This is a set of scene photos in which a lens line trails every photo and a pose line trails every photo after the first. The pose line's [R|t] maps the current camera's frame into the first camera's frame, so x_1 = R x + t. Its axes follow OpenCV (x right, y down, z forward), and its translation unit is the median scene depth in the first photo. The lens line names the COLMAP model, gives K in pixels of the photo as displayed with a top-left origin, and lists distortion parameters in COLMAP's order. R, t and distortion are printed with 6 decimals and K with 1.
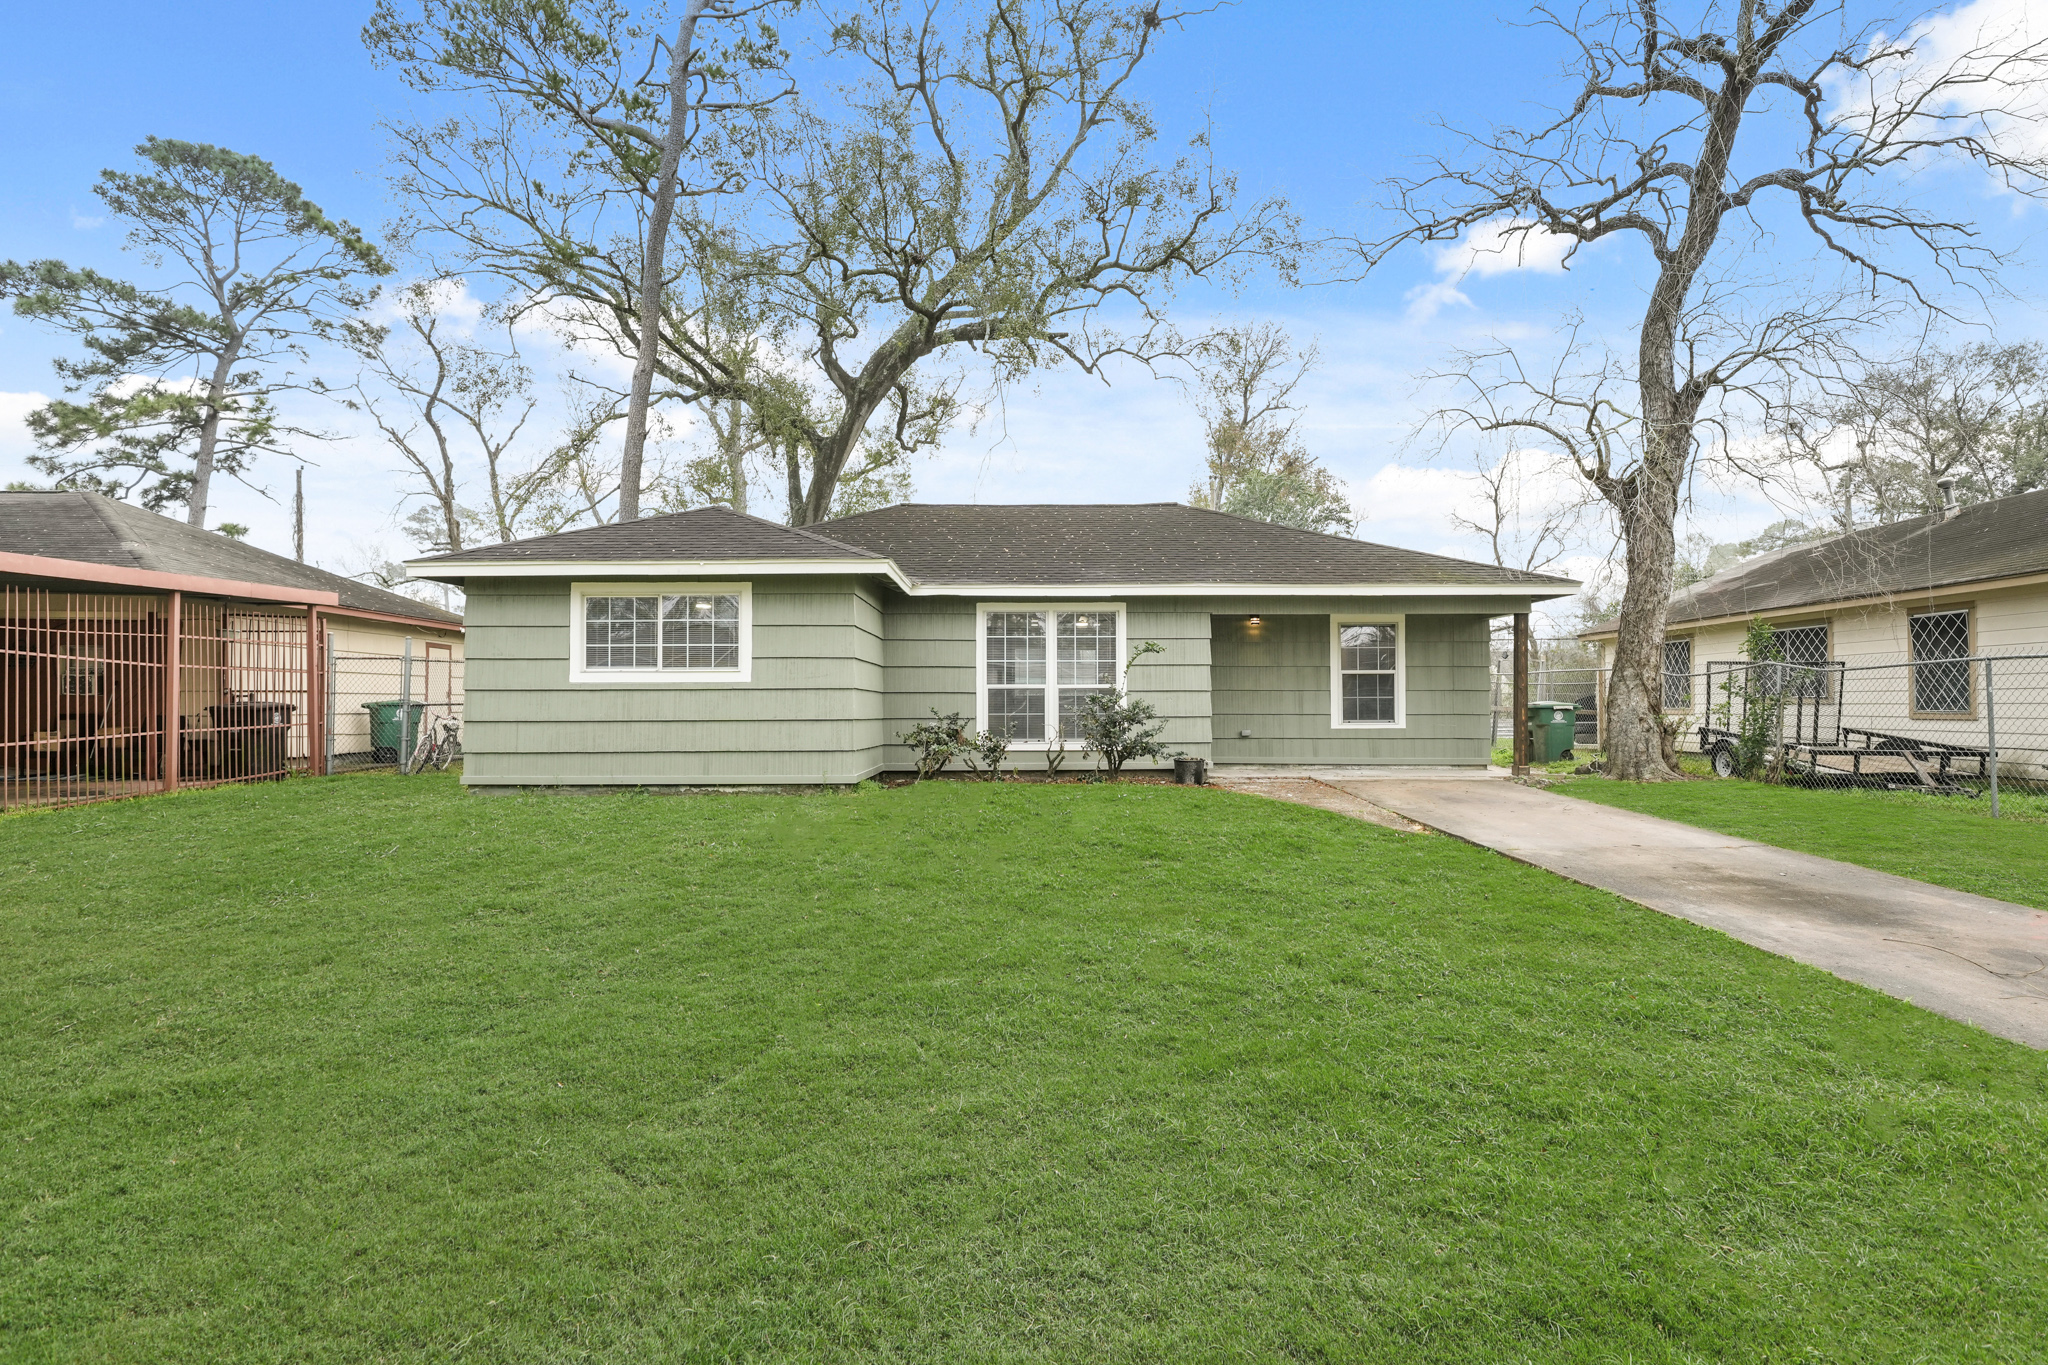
lens RADIAL K [[1010.8, 0, 1021.7], [0, 1010.8, 688.1], [0, 0, 1]] dist [0.001617, -0.001139]
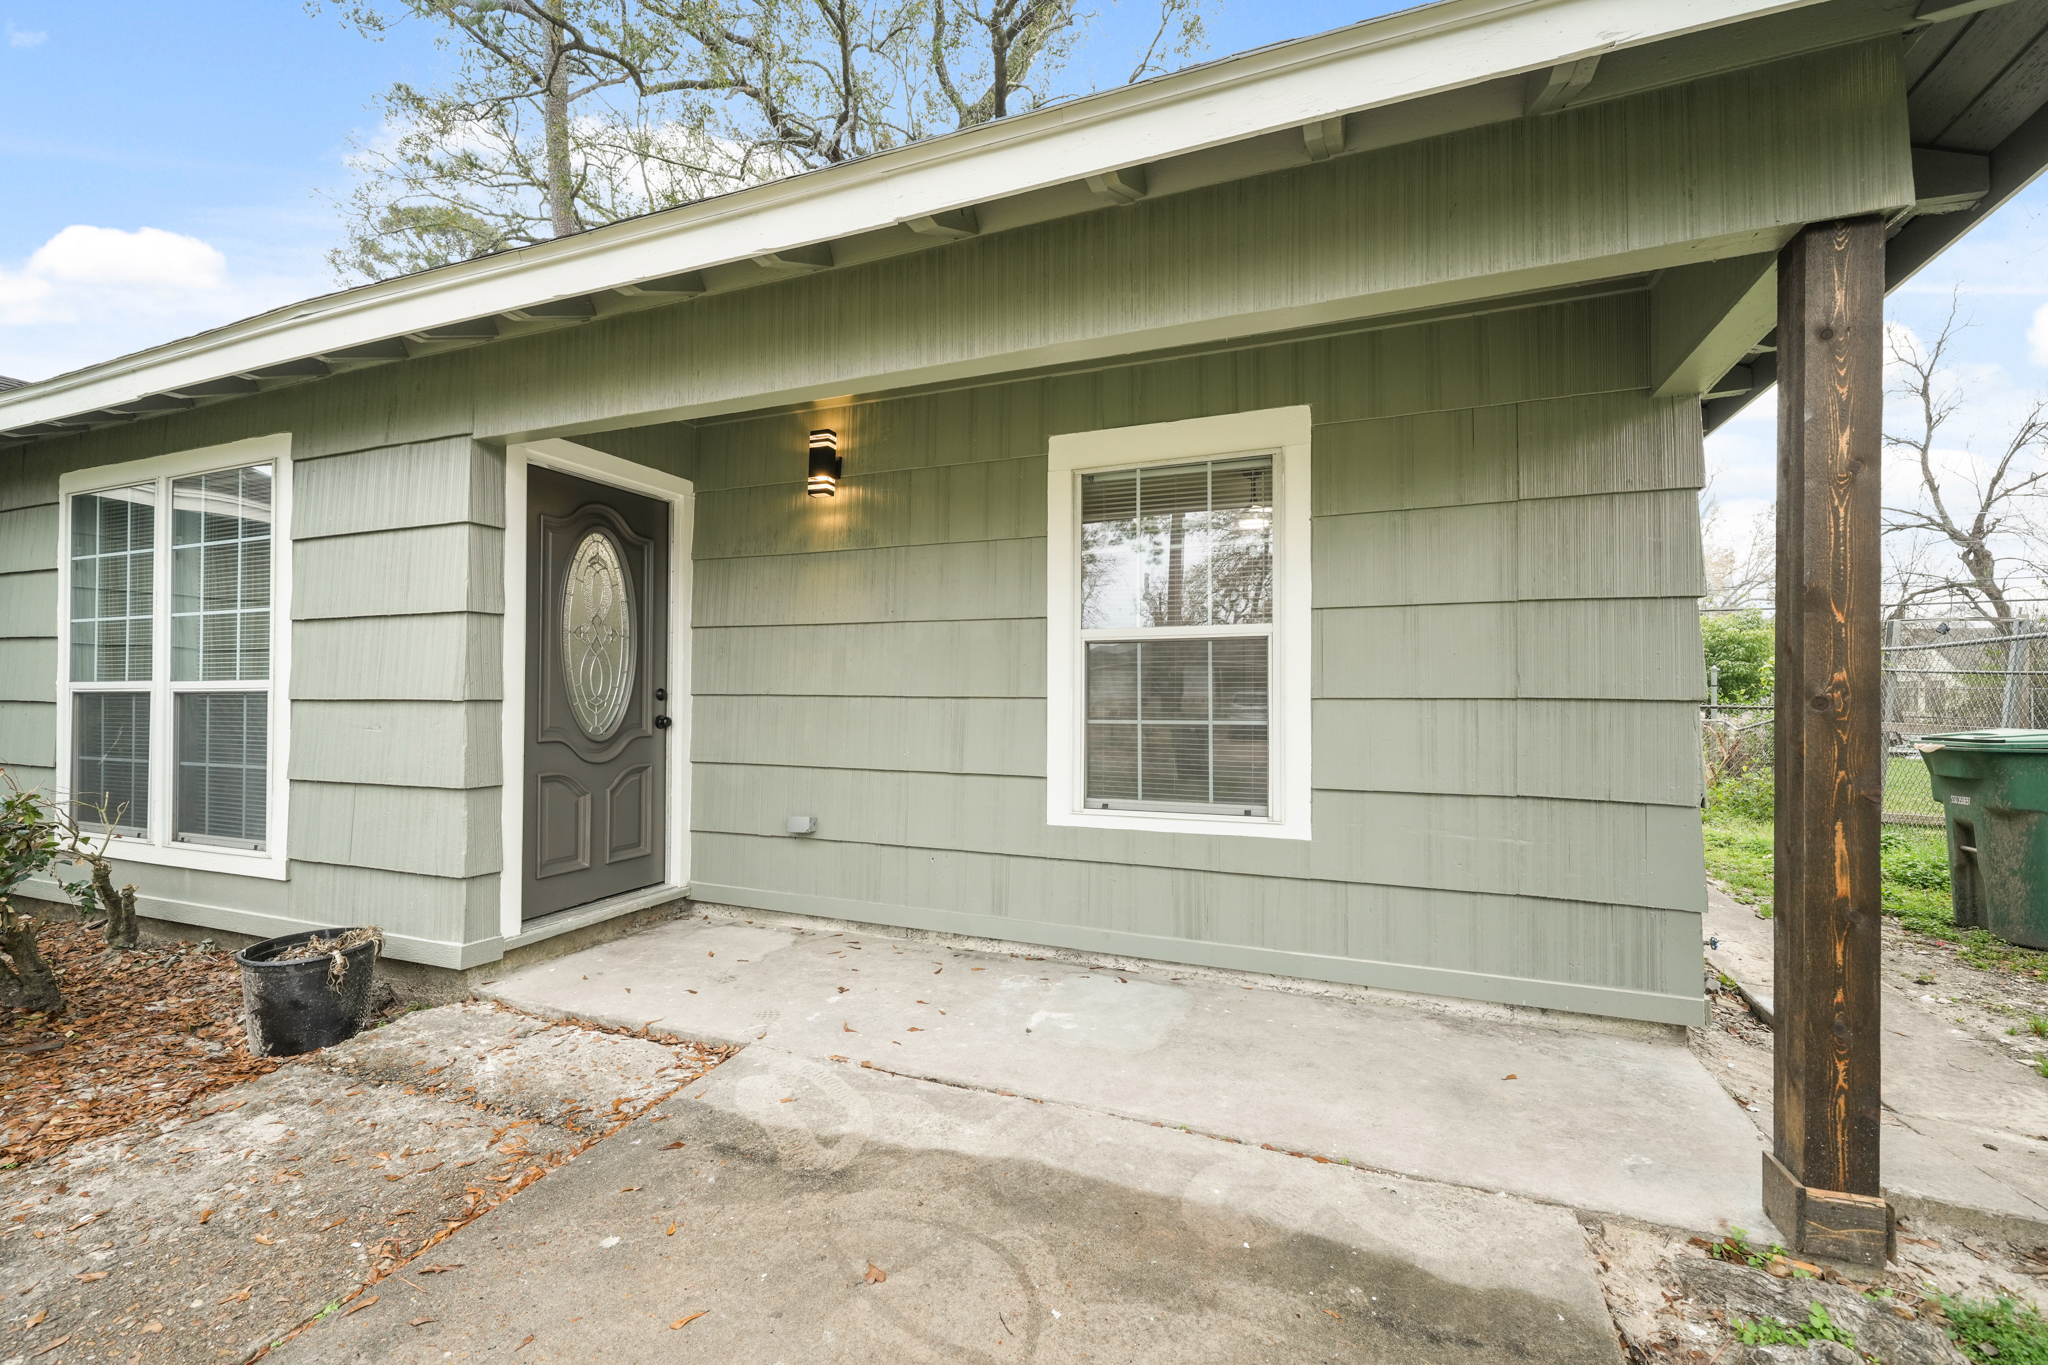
lens RADIAL K [[846.8, 0, 1028.5], [0, 846.8, 685.5], [0, 0, 1]] dist [0.003300, -0.000181]
pose [[0.926487, -0.000392, -0.376326, 0.397418], [0.002158, 0.999989, 0.004272, -0.002386], [0.376320, -0.004770, 0.926478, 0.771172]]
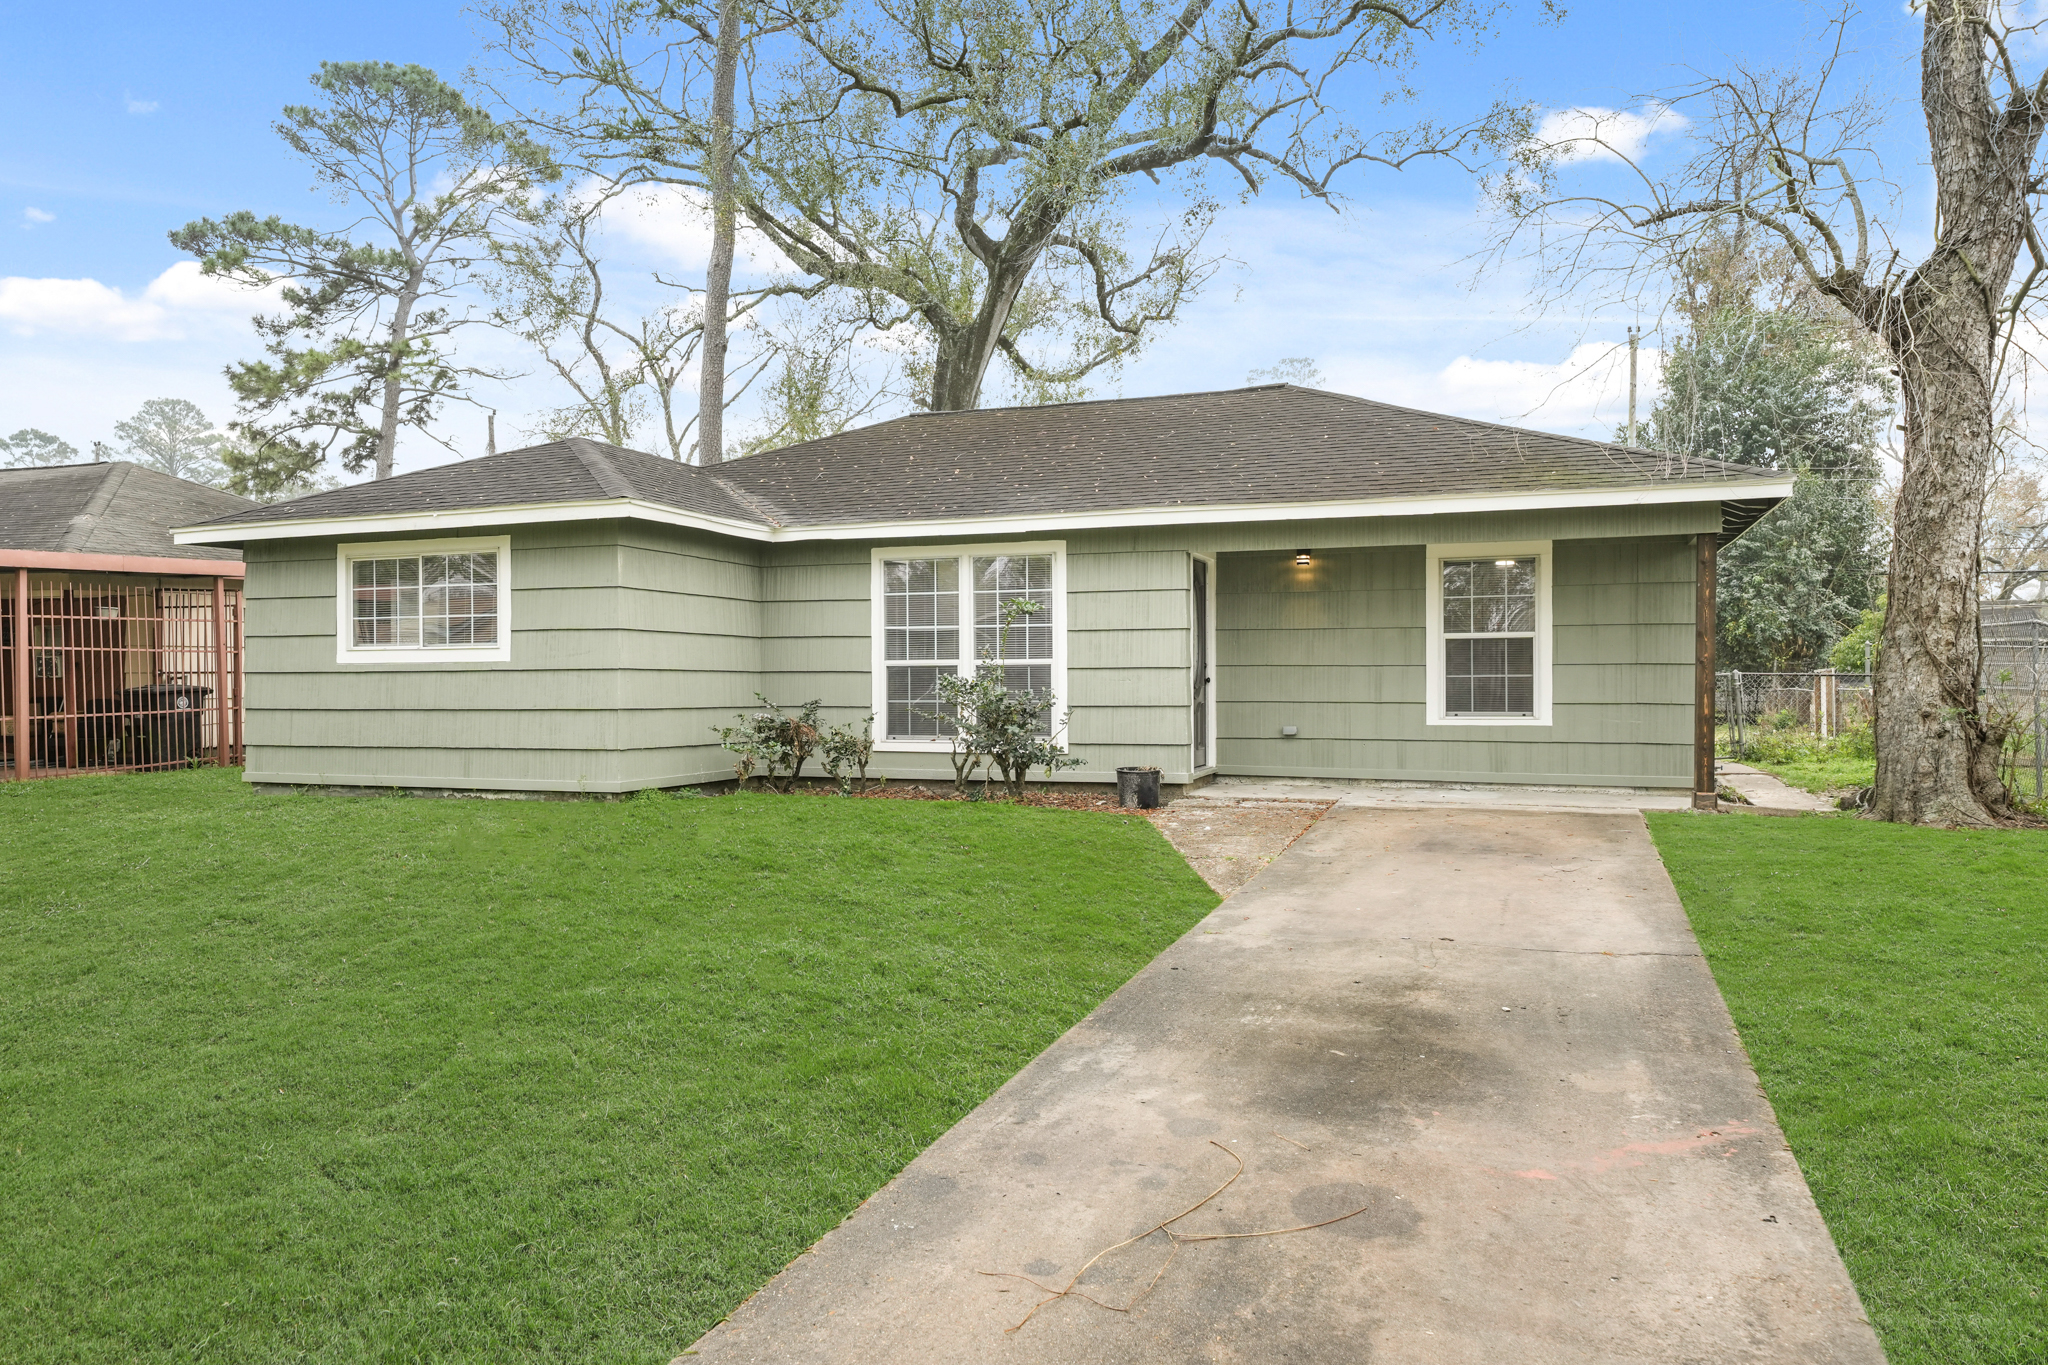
lens RADIAL K [[1379.7, 0, 1030.5], [0, 1379.7, 686.3], [0, 0, 1]] dist [-0.003460, 0.000848]
pose [[0.935134, 0.000316, -0.354295, 0.382763], [0.007628, 0.999750, 0.021025, -0.004616], [0.354213, -0.022364, 0.934897, 0.101830]]
